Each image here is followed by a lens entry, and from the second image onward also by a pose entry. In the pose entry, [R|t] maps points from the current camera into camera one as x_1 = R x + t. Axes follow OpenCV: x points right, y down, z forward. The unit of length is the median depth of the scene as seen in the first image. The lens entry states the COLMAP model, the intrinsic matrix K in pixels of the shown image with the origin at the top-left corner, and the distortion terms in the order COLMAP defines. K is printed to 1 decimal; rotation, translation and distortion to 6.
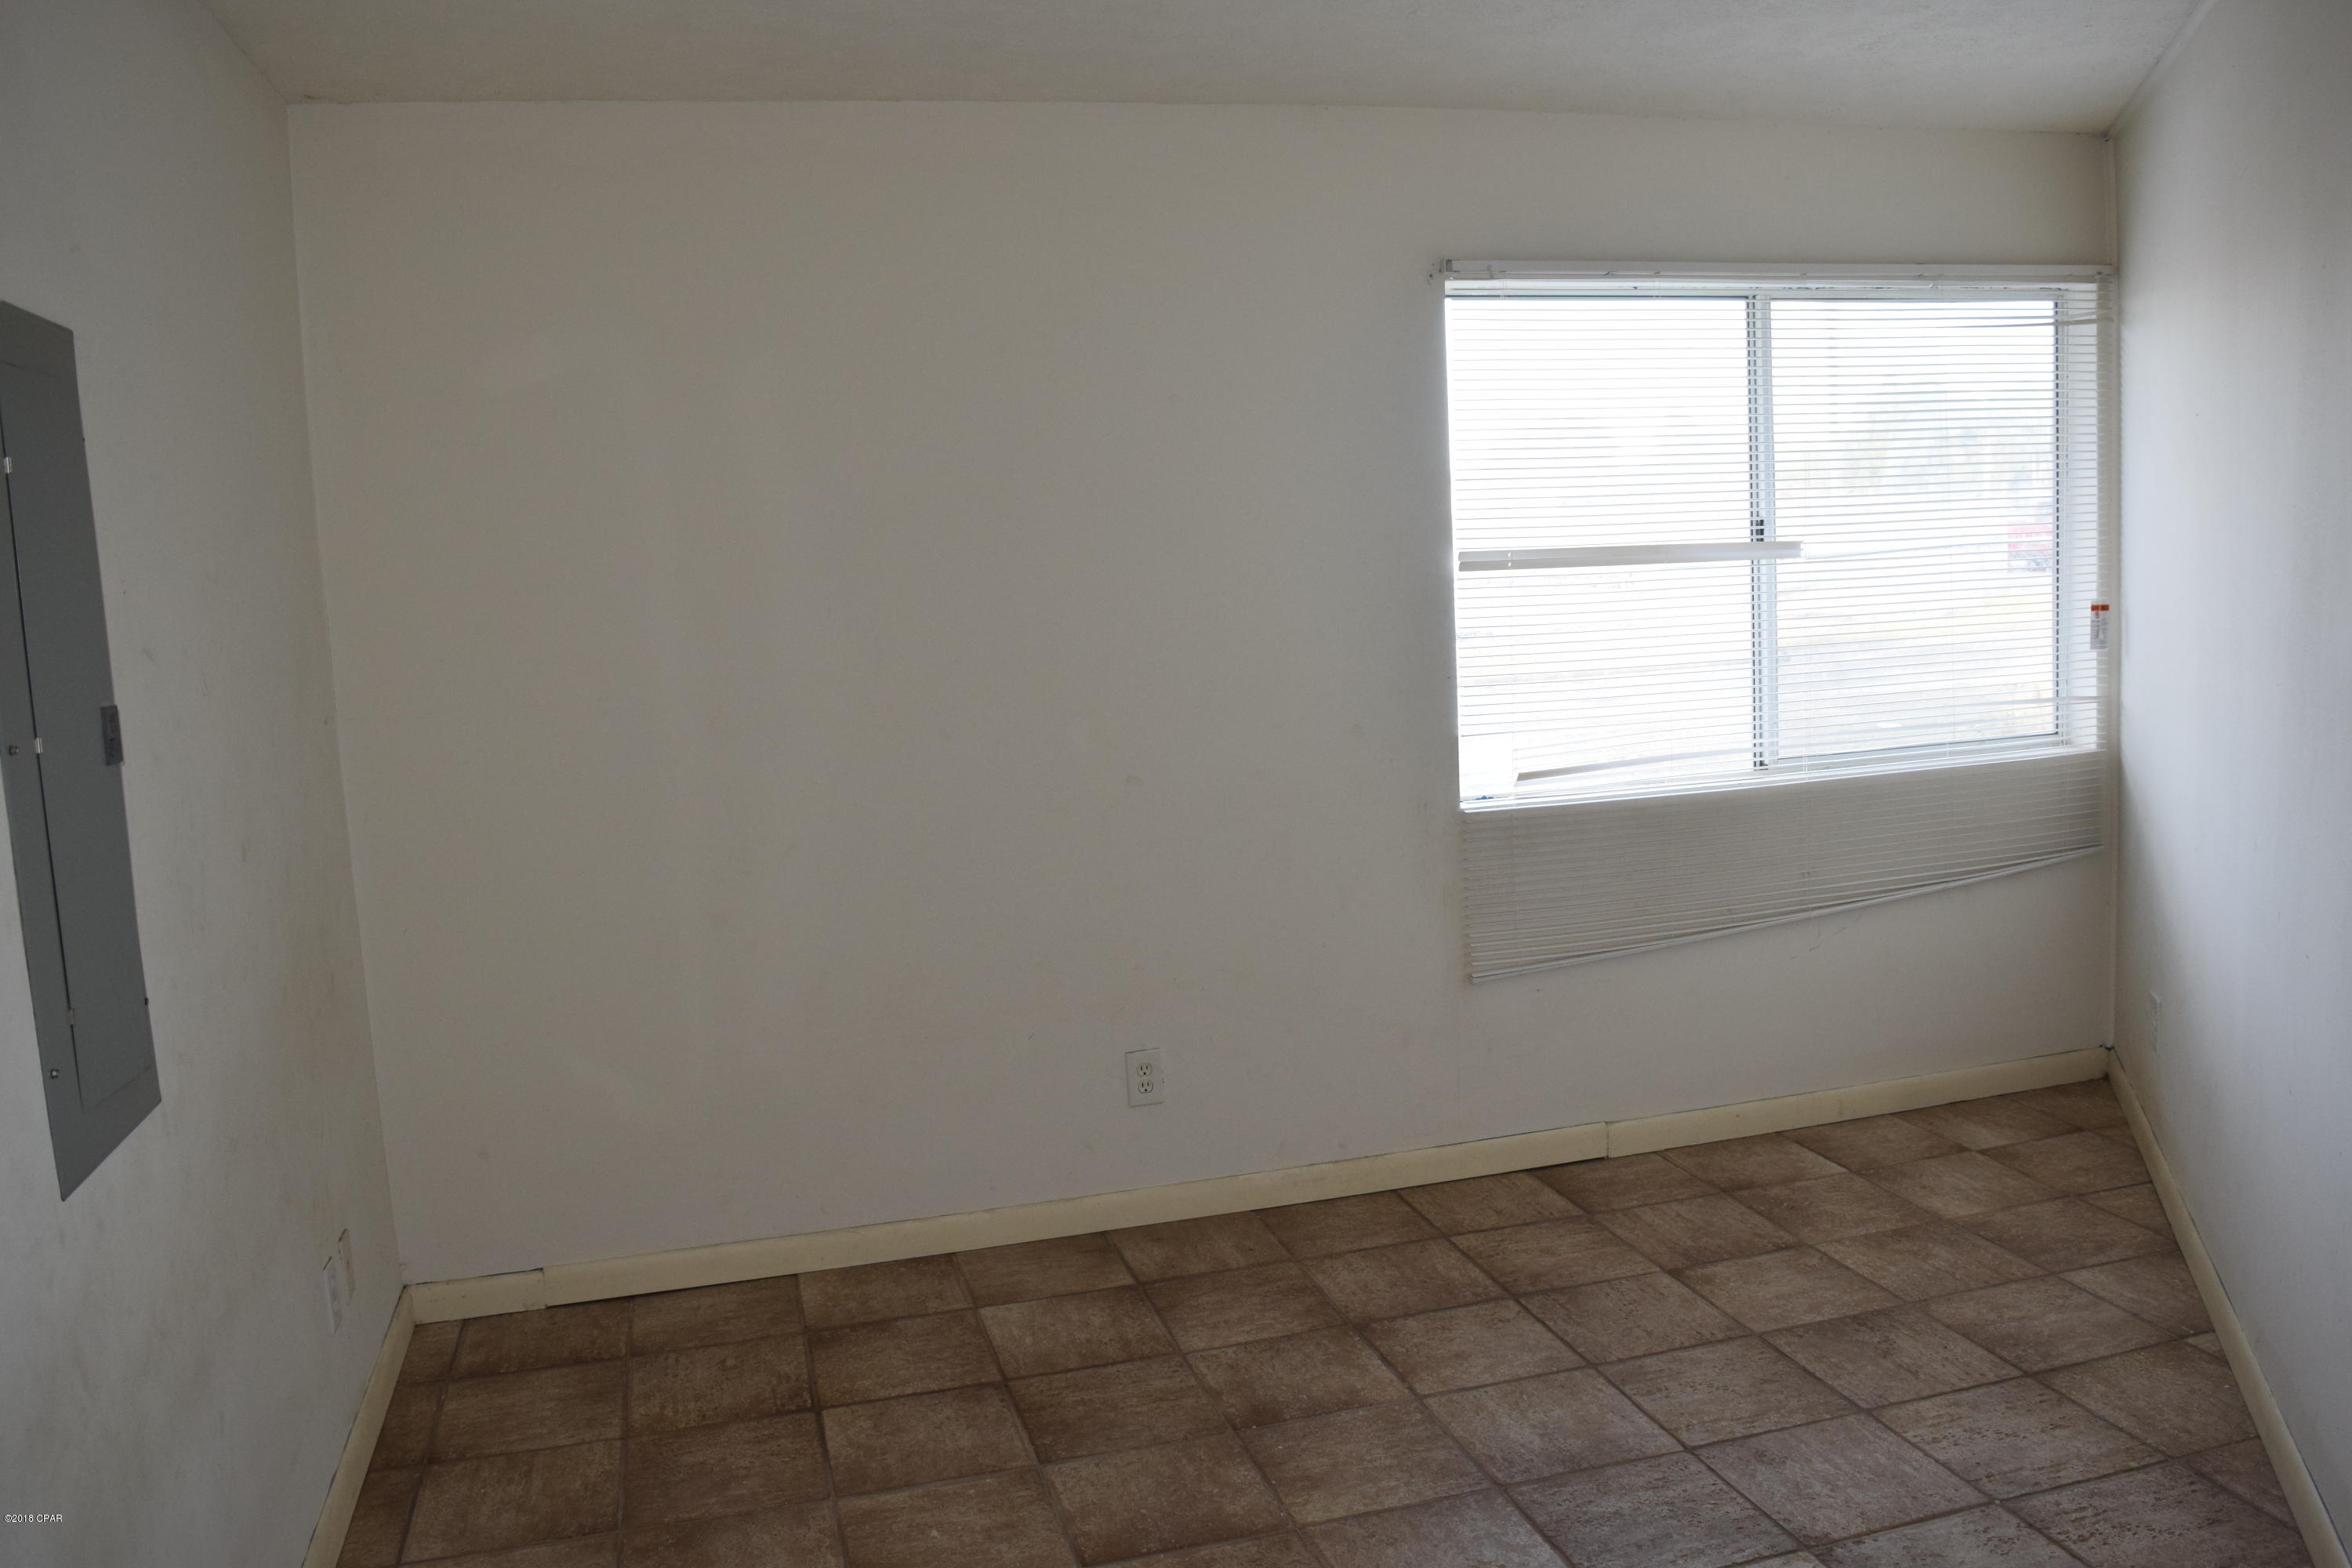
lens RADIAL K [[1847.0, 0, 1188.1], [0, 1847.0, 777.7], [0, 0, 1]] dist [-0.100978, 0.029633]
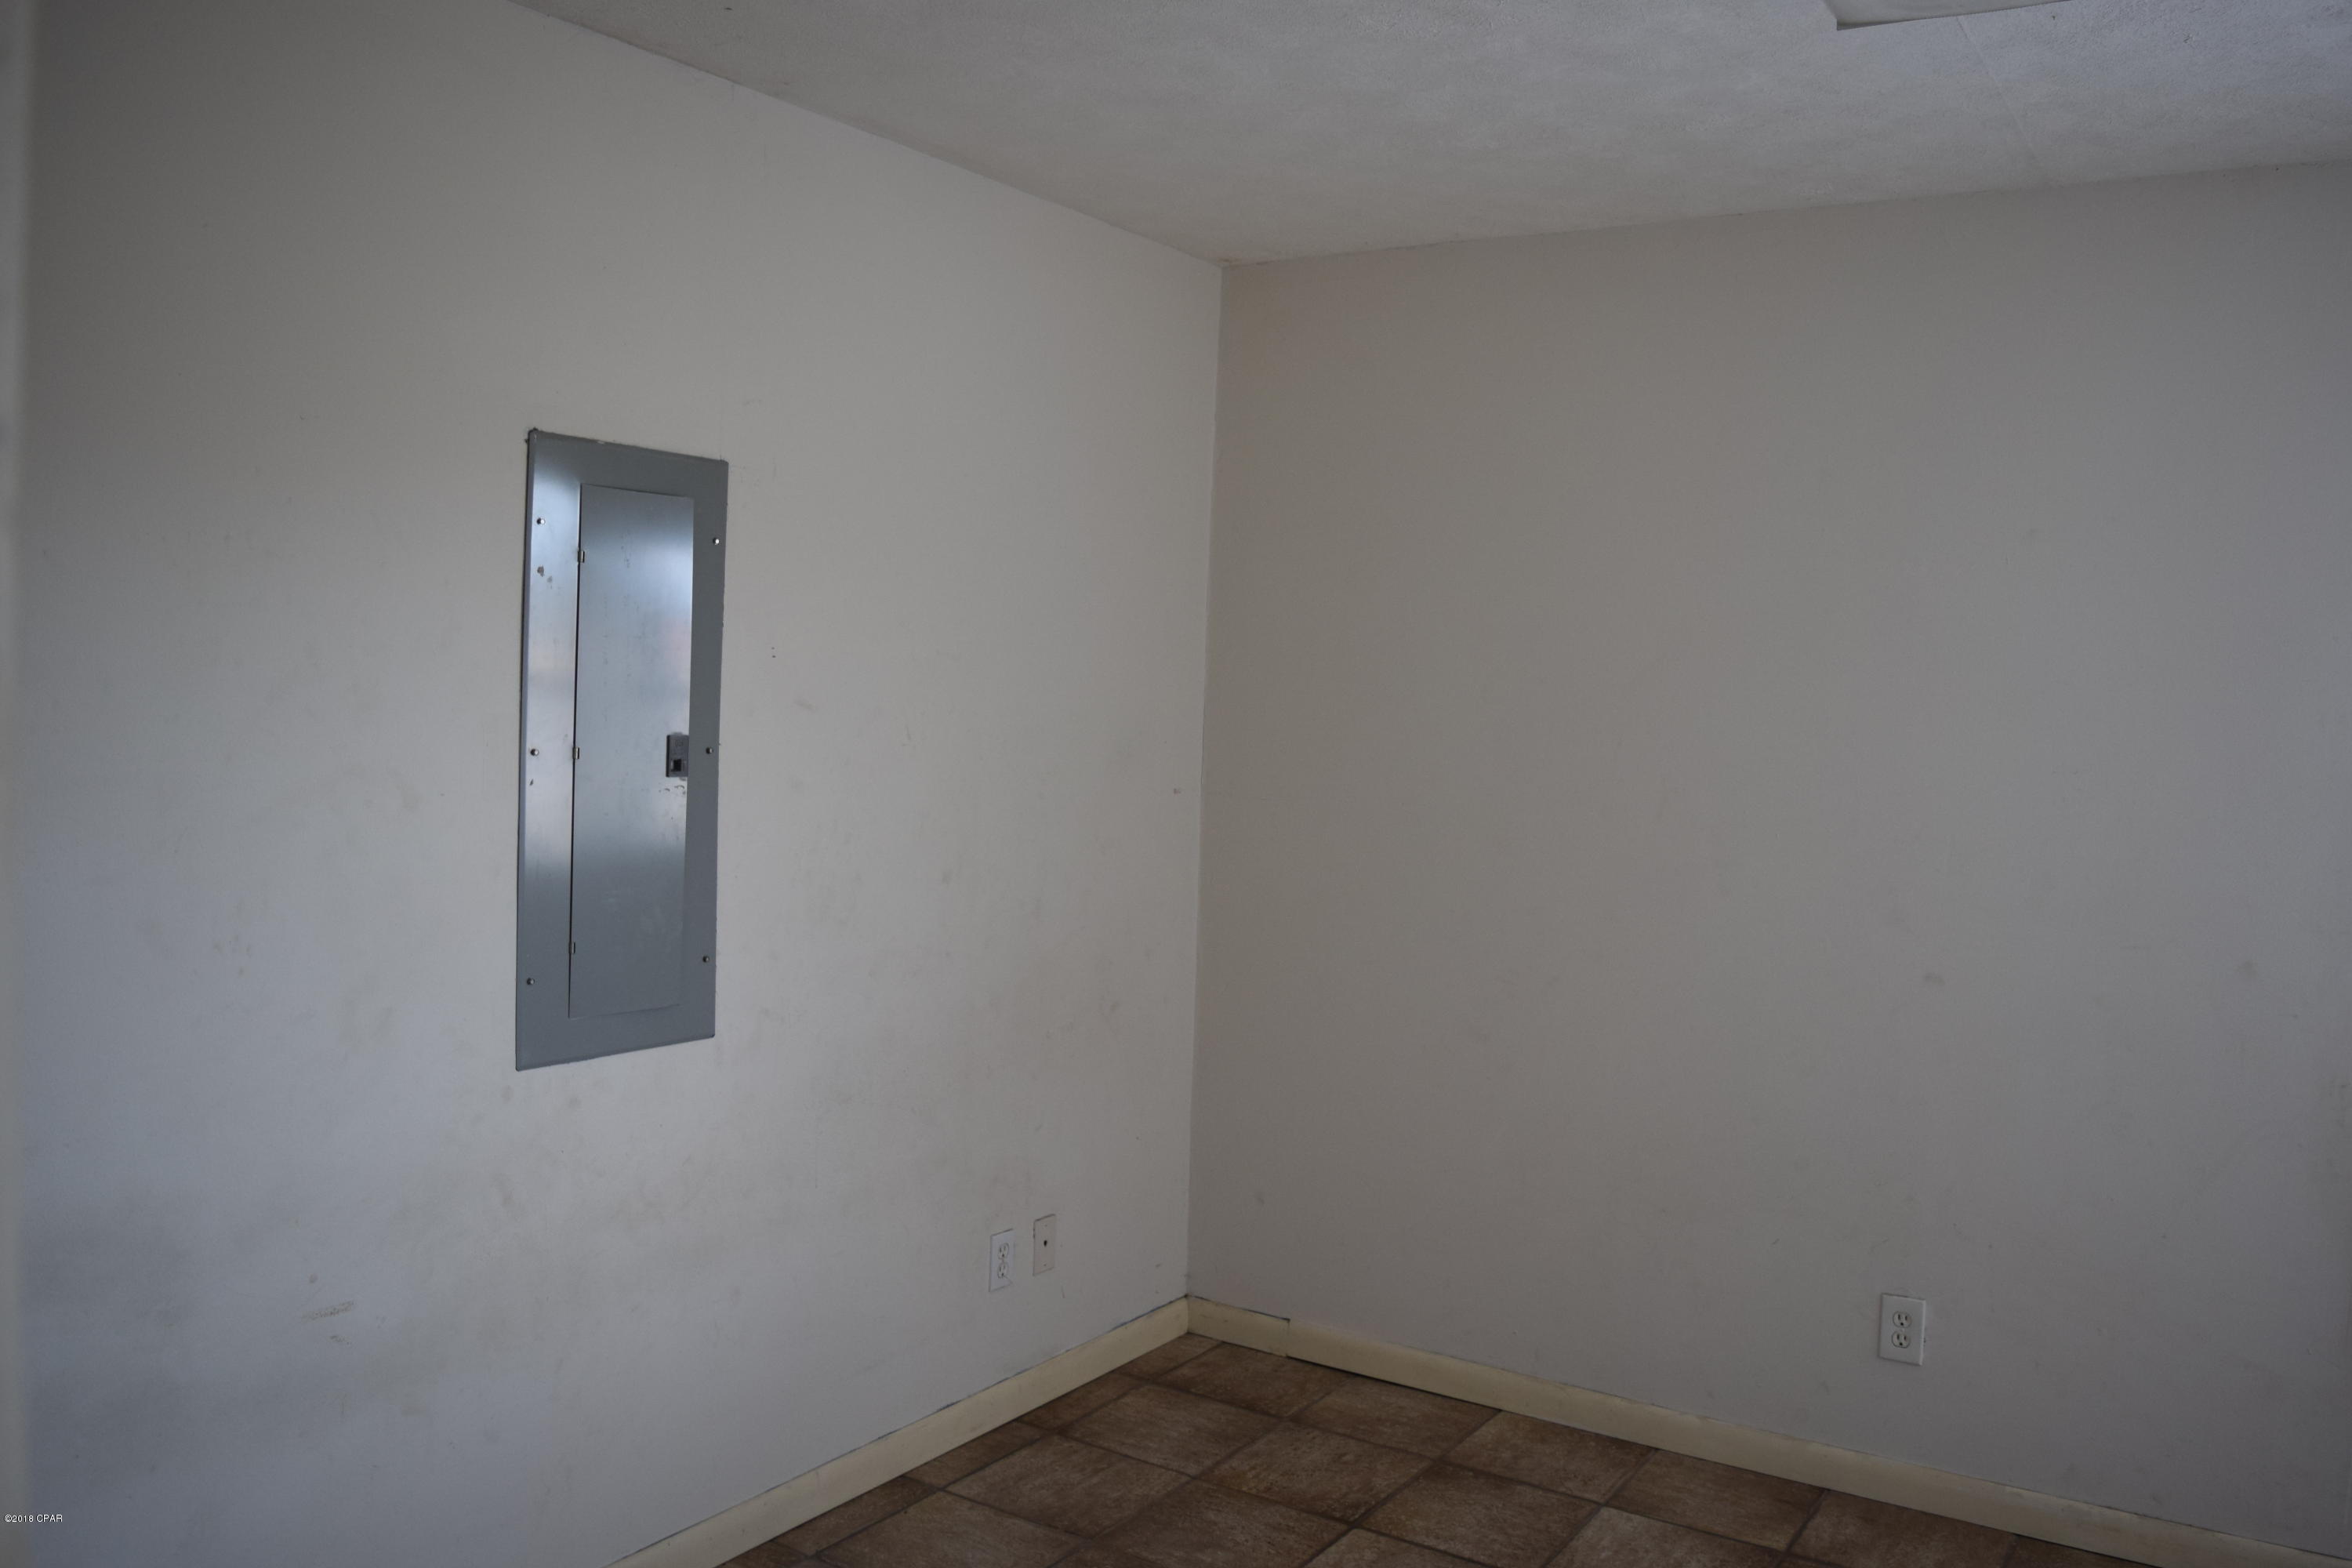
lens RADIAL K [[1847.0, 0, 1188.1], [0, 1847.0, 777.7], [0, 0, 1]] dist [-0.100978, 0.029633]
pose [[0.660634, 0.108255, -0.742862, 0.389746], [-0.159298, 0.987228, 0.002201, -0.040754], [0.733613, 0.116882, 0.669441, 0.198374]]
